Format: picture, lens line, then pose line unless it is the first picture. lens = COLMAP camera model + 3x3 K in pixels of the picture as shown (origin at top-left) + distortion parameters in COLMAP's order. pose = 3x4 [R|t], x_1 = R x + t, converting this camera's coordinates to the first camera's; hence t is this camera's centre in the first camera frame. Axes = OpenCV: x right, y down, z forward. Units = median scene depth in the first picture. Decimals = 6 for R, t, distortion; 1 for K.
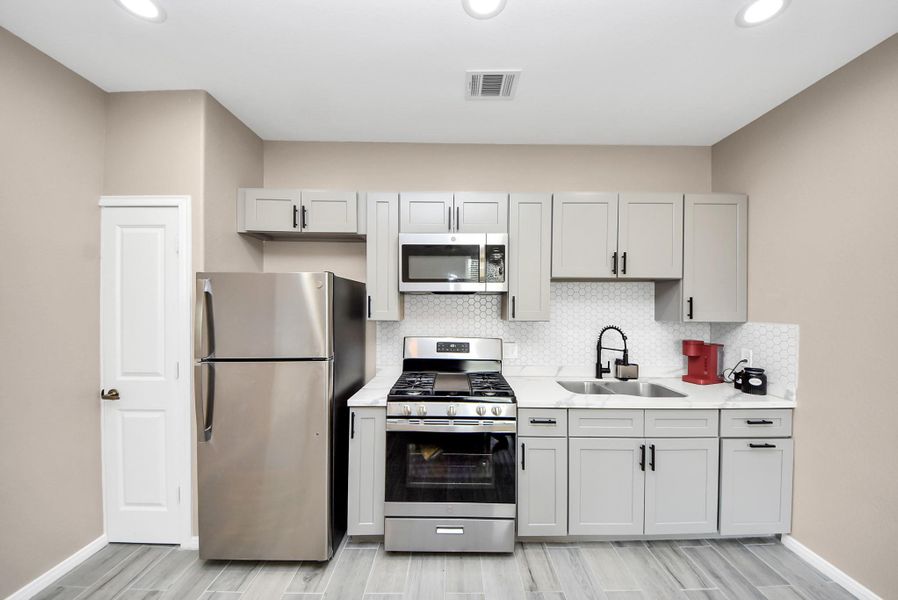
lens RADIAL K [[322.6, 0, 450.5], [0, 322.6, 305.3], [0, 0, 1]] dist [0.017960, -0.014742]
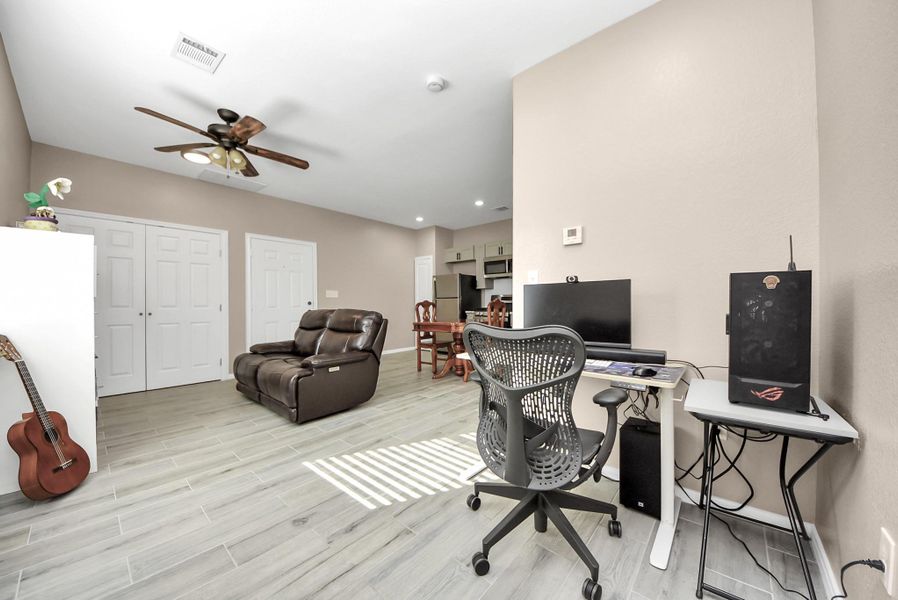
lens RADIAL K [[322.6, 0, 450.5], [0, 322.6, 305.3], [0, 0, 1]] dist [0.017960, -0.014742]
pose [[0.742756, -0.006600, -0.669530, 1.569489], [0.002139, 0.999970, -0.007484, 0.226311], [0.669559, 0.004127, 0.742747, -1.373581]]
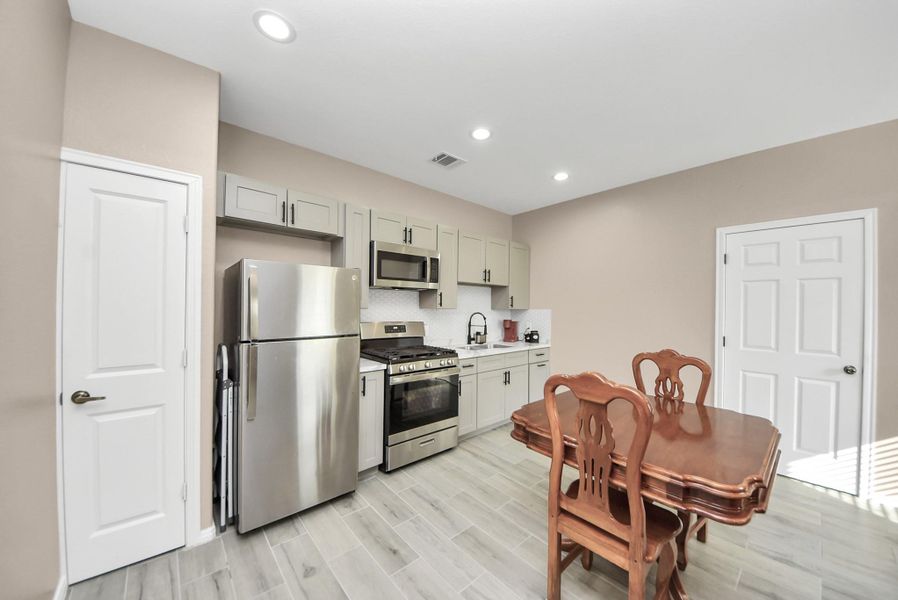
lens RADIAL K [[322.6, 0, 450.5], [0, 322.6, 305.3], [0, 0, 1]] dist [0.017960, -0.014742]
pose [[0.750454, 0.007459, 0.660881, -0.791099], [-0.004344, 0.999970, -0.006353, 0.043651], [-0.660909, 0.001897, 0.750464, -0.187484]]
